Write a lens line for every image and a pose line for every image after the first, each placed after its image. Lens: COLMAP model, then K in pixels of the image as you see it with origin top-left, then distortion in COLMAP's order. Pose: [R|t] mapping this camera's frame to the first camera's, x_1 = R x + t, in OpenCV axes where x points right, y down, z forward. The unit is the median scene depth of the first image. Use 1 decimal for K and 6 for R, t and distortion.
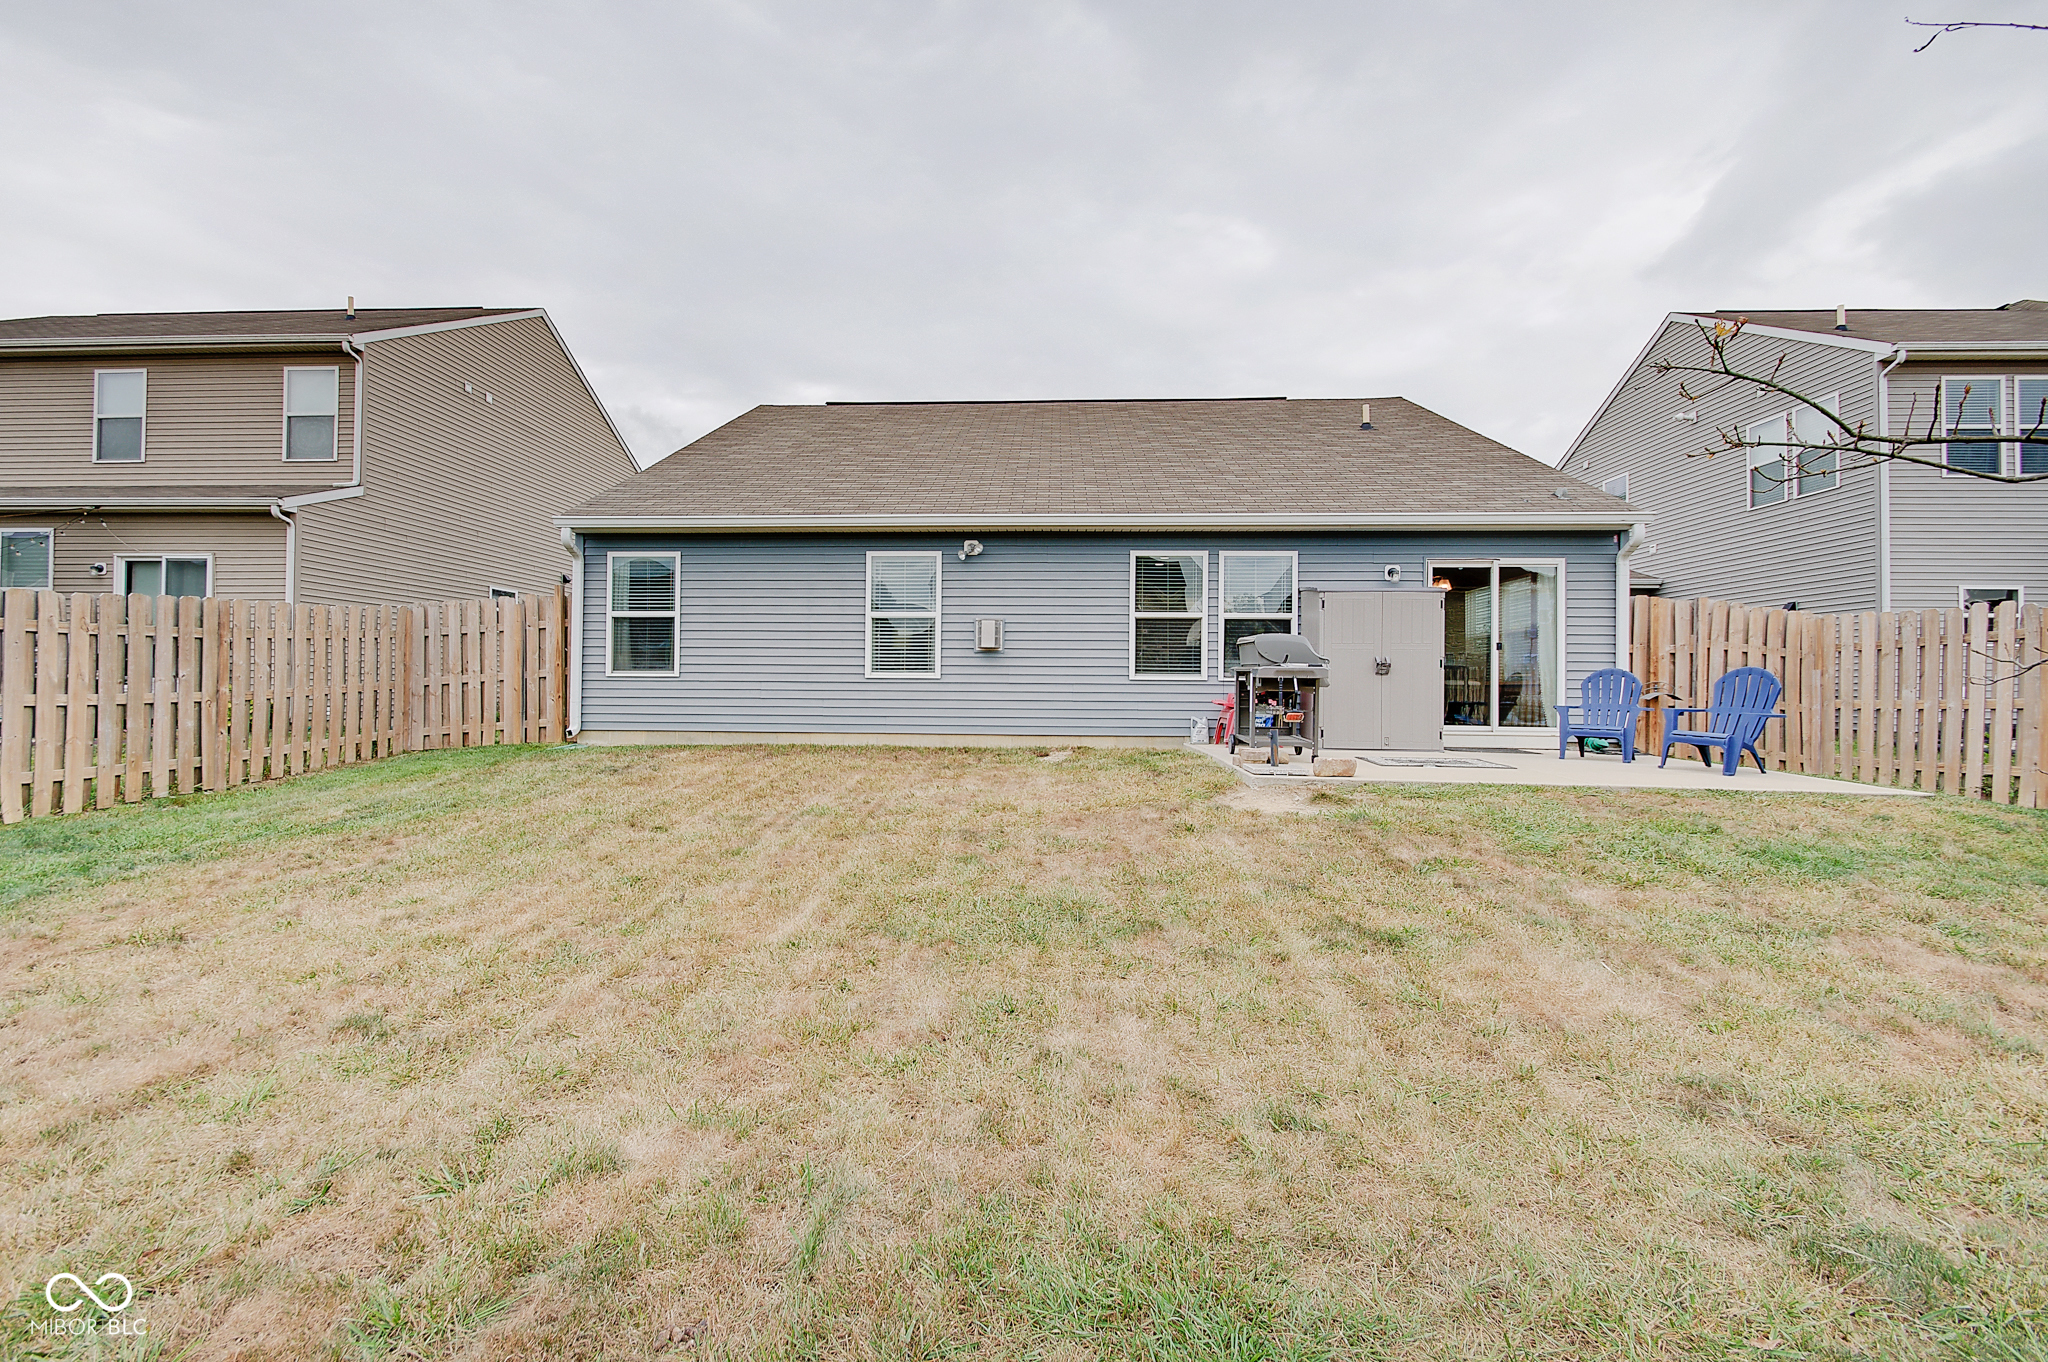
lens RADIAL K [[931.9, 0, 1024.0], [0, 931.9, 681.0], [0, 0, 1]] dist [-0.002237, -0.000526]
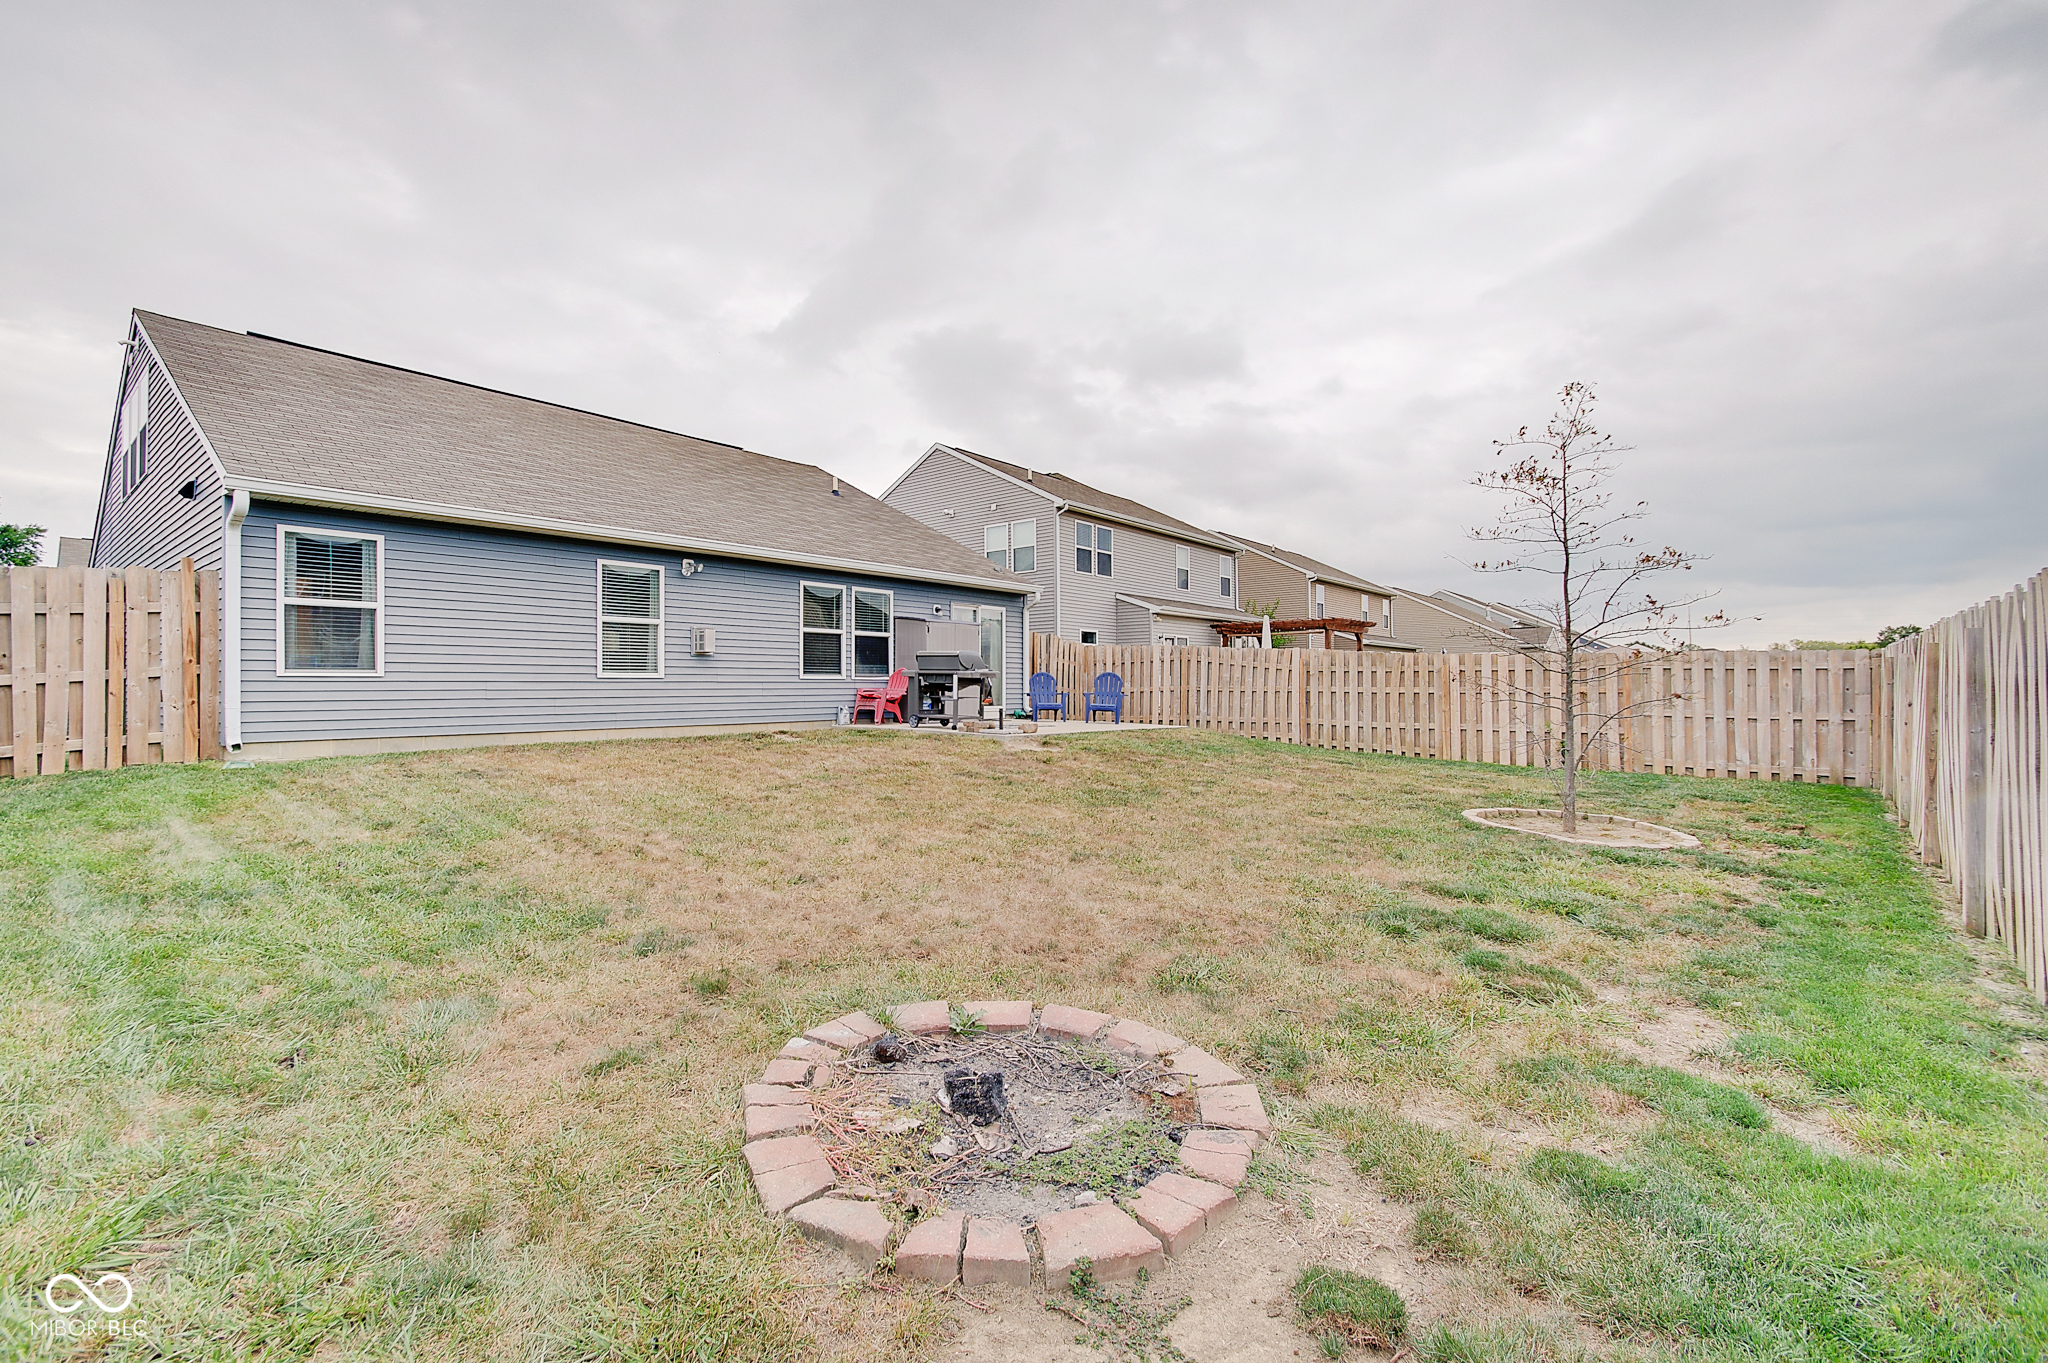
lens RADIAL K [[884.8, 0, 1024.0], [0, 884.8, 681.5], [0, 0, 1]] dist [-0.000546, -0.000128]
pose [[0.589052, -0.004423, 0.808083, -0.699680], [0.000741, 0.999988, 0.004933, -0.003499], [-0.808095, -0.002307, 0.589048, 0.009878]]
